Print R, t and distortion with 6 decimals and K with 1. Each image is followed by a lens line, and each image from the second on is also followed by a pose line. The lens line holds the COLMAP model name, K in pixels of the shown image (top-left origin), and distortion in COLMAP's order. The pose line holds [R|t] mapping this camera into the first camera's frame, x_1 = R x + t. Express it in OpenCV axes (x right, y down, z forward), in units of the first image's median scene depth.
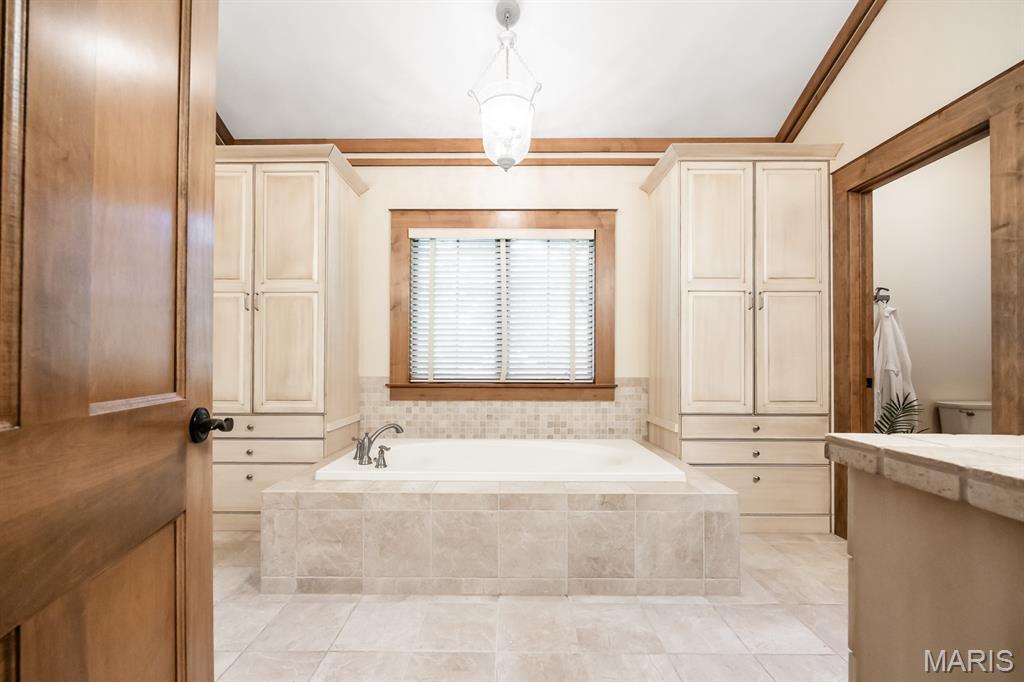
lens RADIAL K [[415.0, 0, 510.5], [0, 415.0, 360.4], [0, 0, 1]] dist [0.001398, 0.000065]
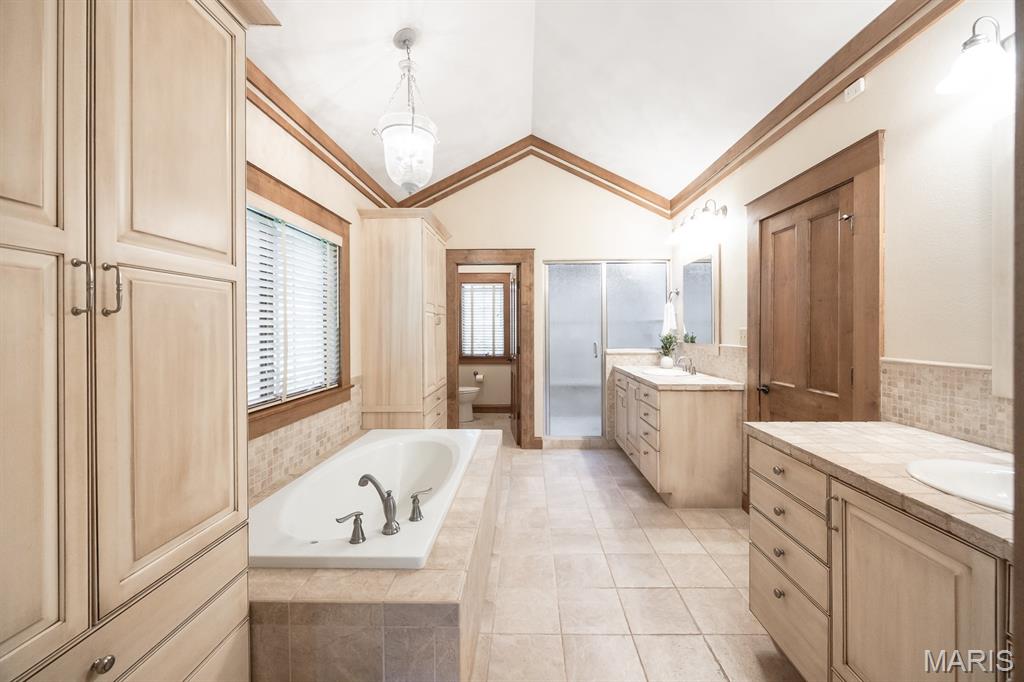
lens RADIAL K [[400.0, 0, 509.7], [0, 400.0, 340.3], [0, 0, 1]] dist [-0.000649, -0.000060]
pose [[0.024963, -0.029749, 0.999246, -0.964079], [-0.003203, 0.999550, 0.029838, -0.113877], [-0.999683, -0.003946, 0.024857, 0.687018]]
